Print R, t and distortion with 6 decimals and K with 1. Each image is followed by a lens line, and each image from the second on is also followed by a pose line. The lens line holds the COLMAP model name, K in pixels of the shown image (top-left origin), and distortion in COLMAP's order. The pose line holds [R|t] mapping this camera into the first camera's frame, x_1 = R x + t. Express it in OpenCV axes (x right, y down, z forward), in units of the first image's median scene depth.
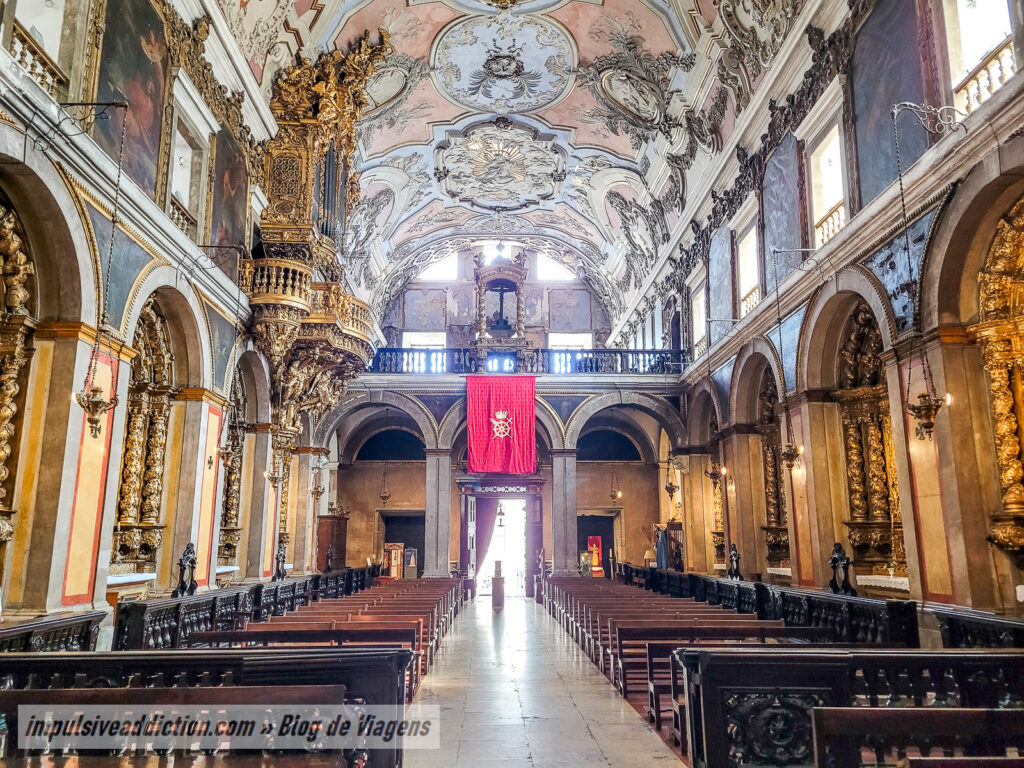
lens RADIAL K [[775.3, 0, 517.3], [0, 775.3, 386.6], [0, 0, 1]] dist [0.061758, -0.057329]
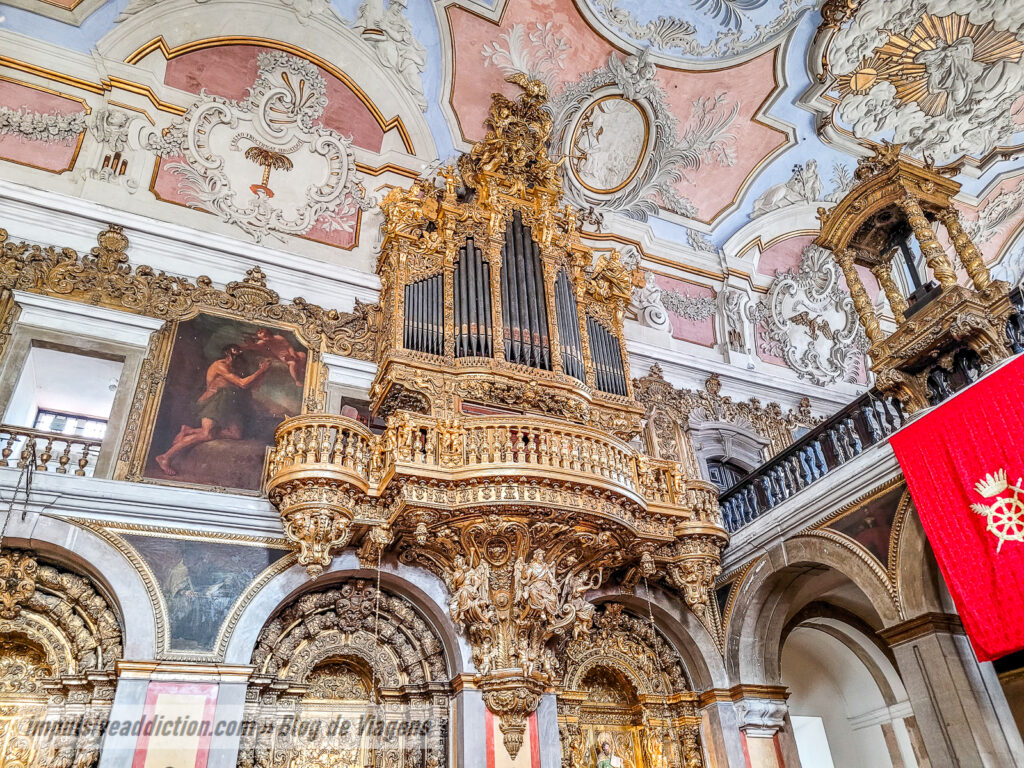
lens RADIAL K [[770.3, 0, 526.7], [0, 770.3, 399.5], [0, 0, 1]] dist [0.059872, -0.057331]
pose [[0.378532, -0.520106, -0.765639, 0.258646], [0.240447, 0.854049, -0.461286, 0.152459], [0.893811, -0.009485, 0.448343, 0.777495]]
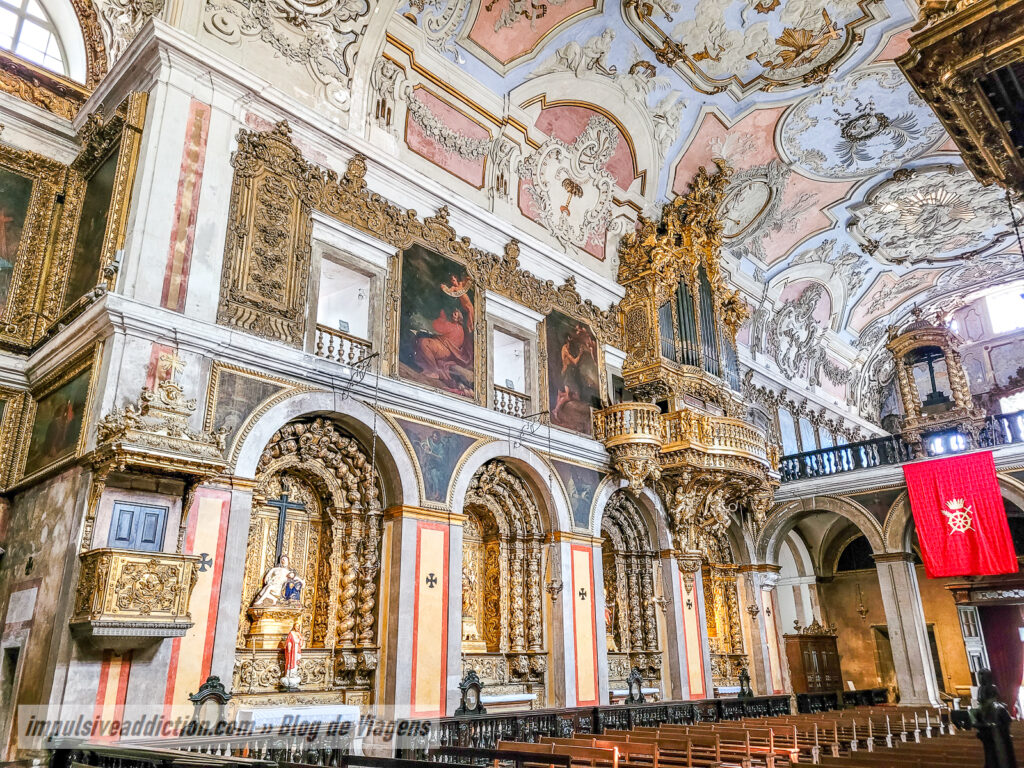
lens RADIAL K [[775.0, 0, 519.7], [0, 775.0, 391.2], [0, 0, 1]] dist [0.066751, -0.064059]
pose [[0.702496, -0.245044, -0.668172, 0.304544], [0.154484, 0.968973, -0.192939, 0.011510], [0.694719, 0.032317, 0.718555, 0.079439]]
